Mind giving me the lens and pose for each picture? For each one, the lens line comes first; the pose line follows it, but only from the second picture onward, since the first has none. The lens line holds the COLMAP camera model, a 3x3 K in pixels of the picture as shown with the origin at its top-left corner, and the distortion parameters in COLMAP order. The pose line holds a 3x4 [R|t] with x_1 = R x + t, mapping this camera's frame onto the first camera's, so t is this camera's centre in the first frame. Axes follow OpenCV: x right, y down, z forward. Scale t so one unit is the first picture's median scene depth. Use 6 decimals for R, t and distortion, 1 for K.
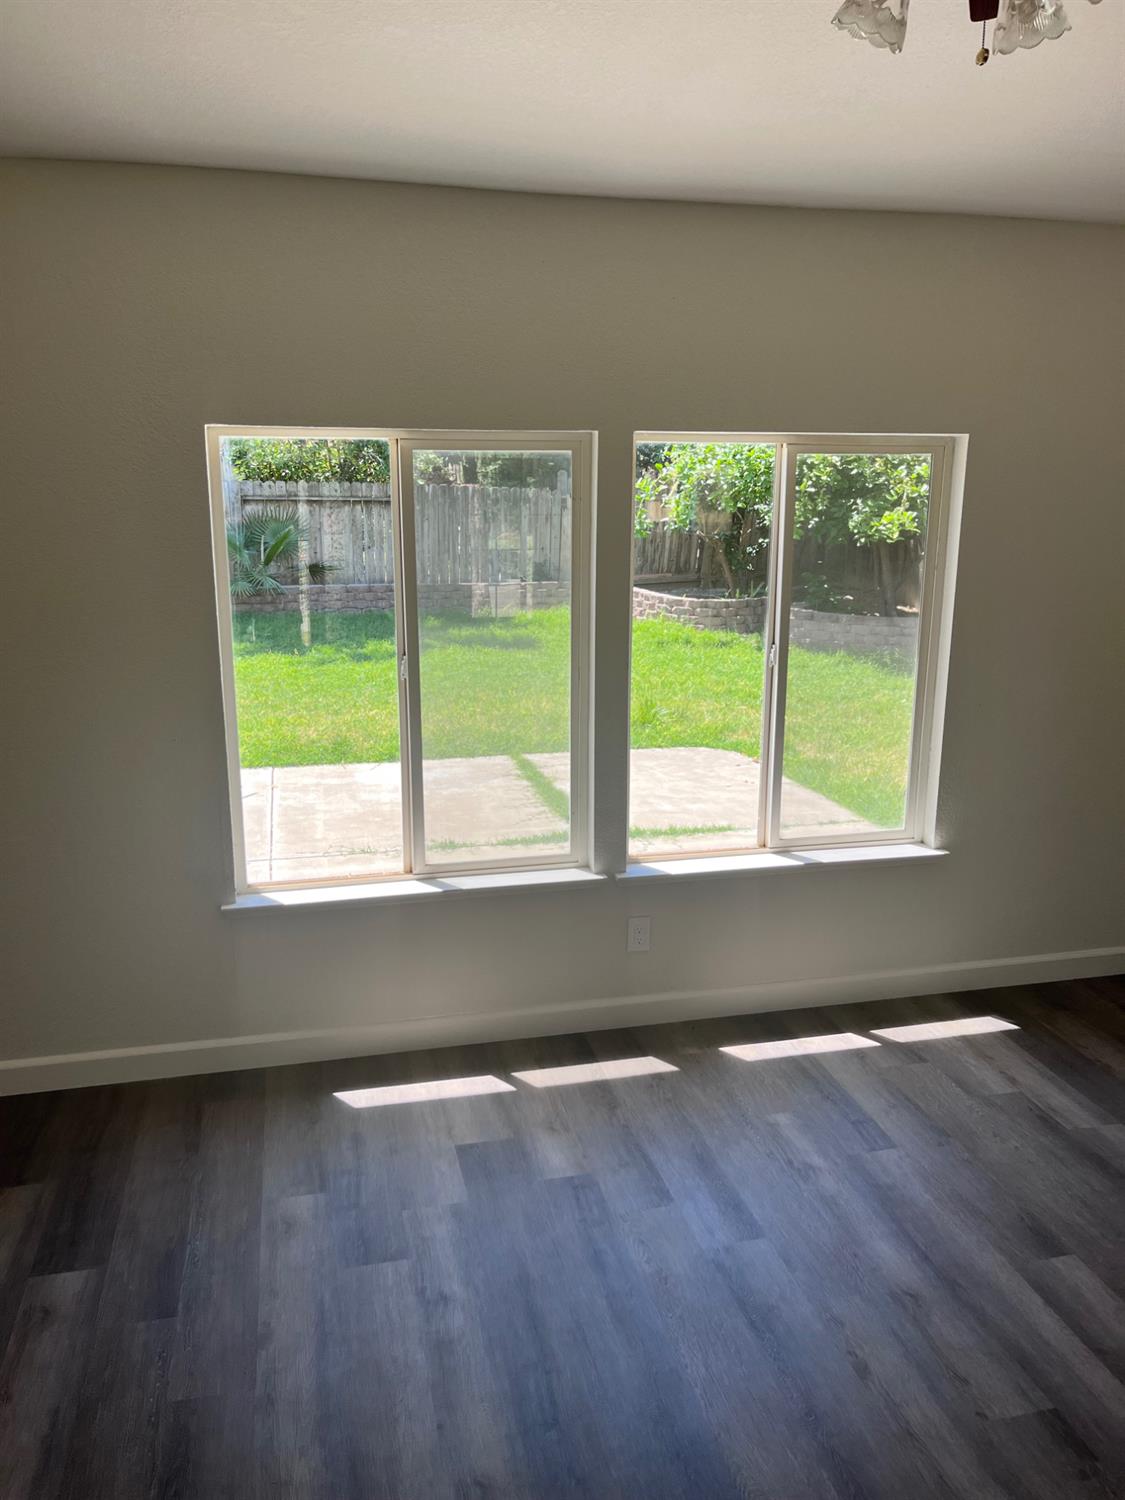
lens RADIAL K [[1126.4, 0, 556.9], [0, 1126.4, 751.6], [0, 0, 1]] dist [-0.003724, -0.011296]
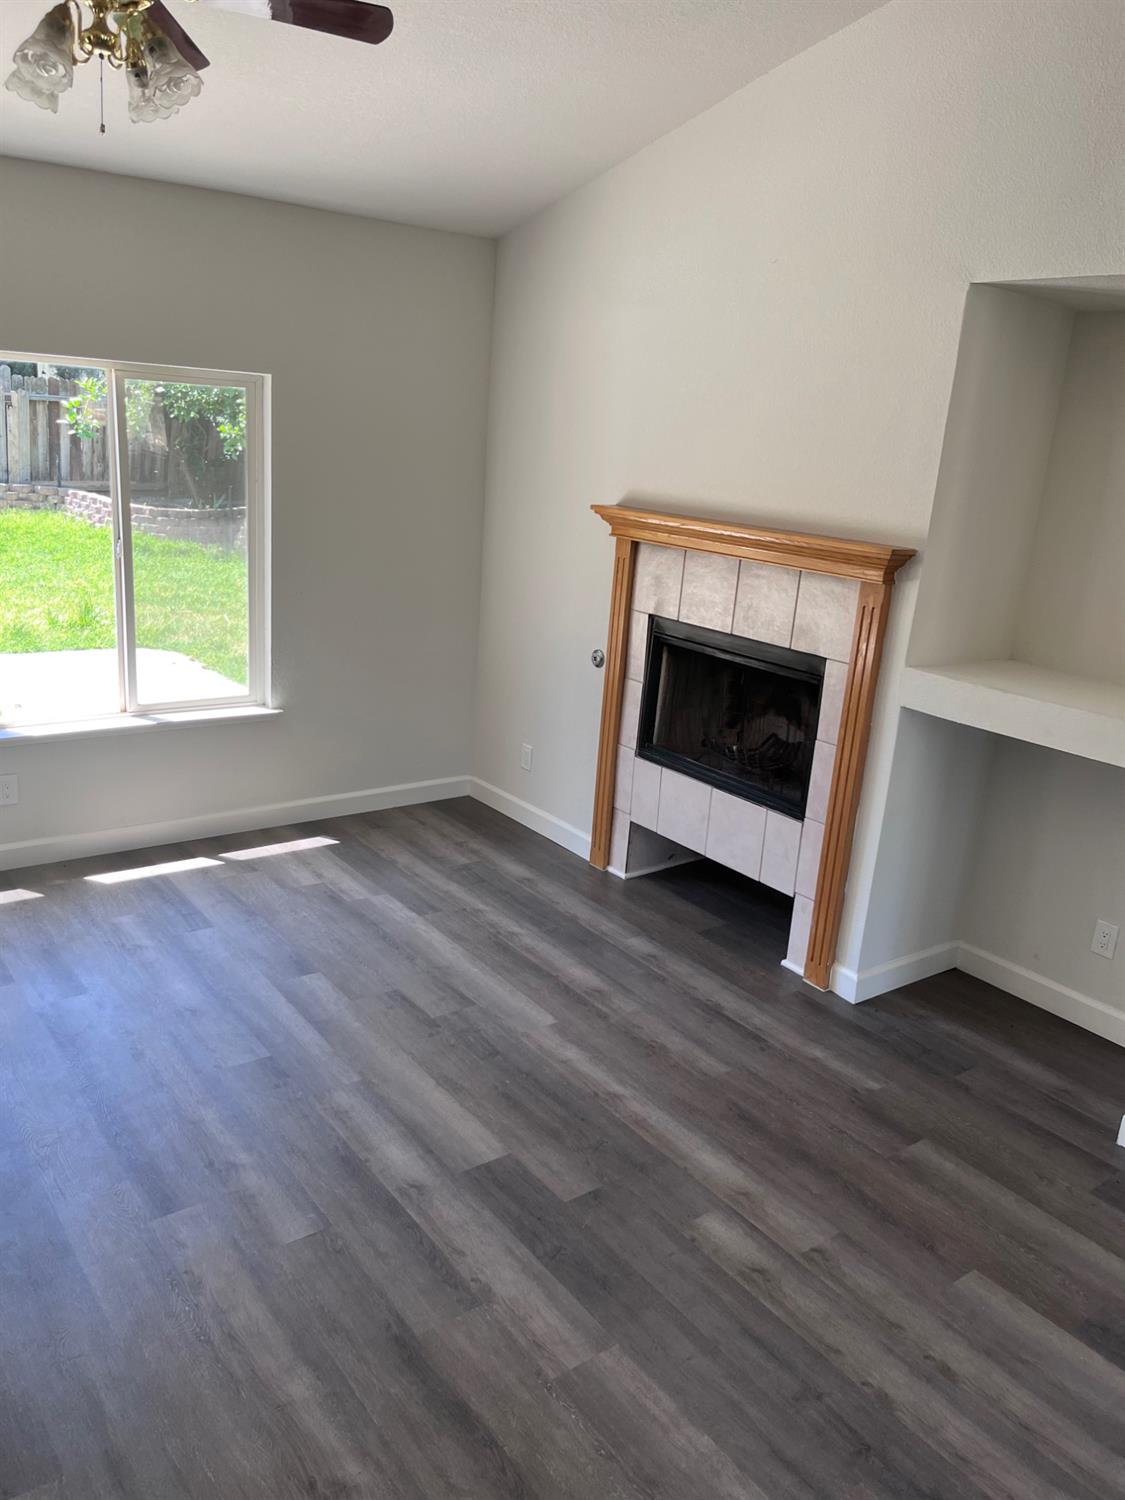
lens RADIAL K [[1126.4, 0, 568.3], [0, 1126.4, 747.5], [0, 0, 1]] dist [-0.003724, -0.011296]
pose [[0.910807, -0.052348, 0.409500, 0.132355], [0.024117, 0.996981, 0.073806, 0.049275], [-0.412127, -0.057347, 0.909320, -0.302675]]
